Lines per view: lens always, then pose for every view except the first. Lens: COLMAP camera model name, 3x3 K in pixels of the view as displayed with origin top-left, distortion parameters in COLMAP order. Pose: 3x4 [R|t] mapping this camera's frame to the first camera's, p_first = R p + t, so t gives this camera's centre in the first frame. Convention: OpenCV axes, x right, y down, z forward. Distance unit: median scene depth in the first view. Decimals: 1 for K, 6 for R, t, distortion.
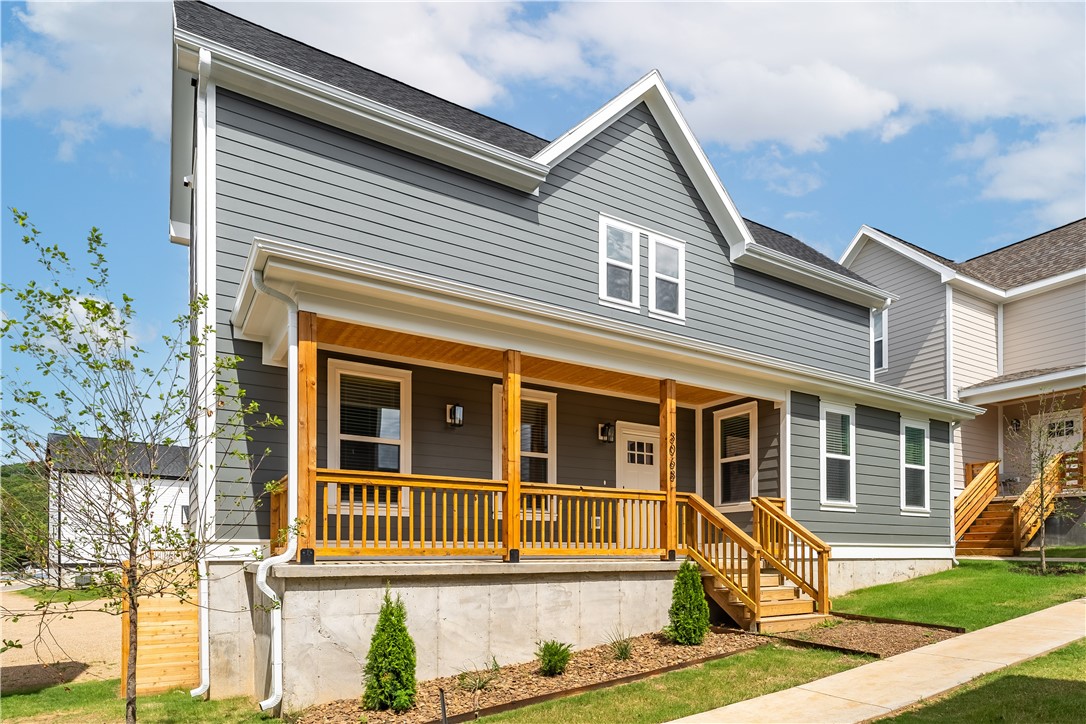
lens RADIAL K [[610.2, 0, 542.4], [0, 610.2, 401.5], [0, 0, 1]] dist [-0.000009, -0.000034]
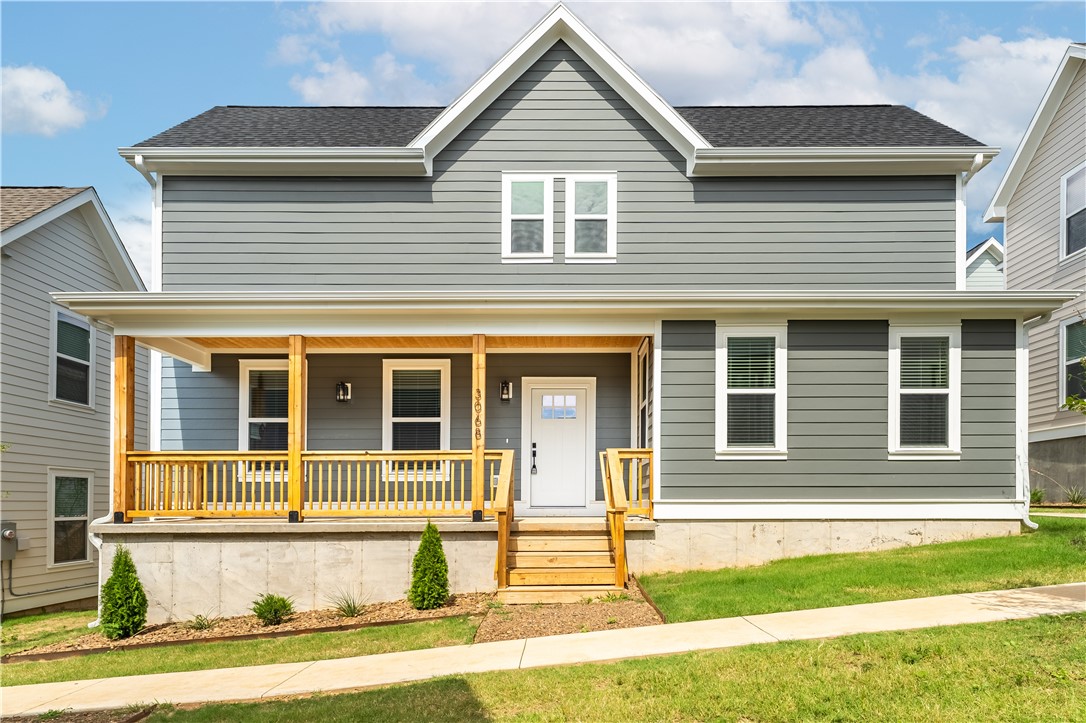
lens RADIAL K [[597.2, 0, 543.0], [0, 597.2, 361.5], [0, 0, 1]] dist [0.002007, 0.000106]
pose [[0.858886, -0.129016, -0.495651, 0.626329], [0.127397, 0.991153, -0.037235, 0.045412], [0.496070, -0.031164, 0.867723, 0.185042]]
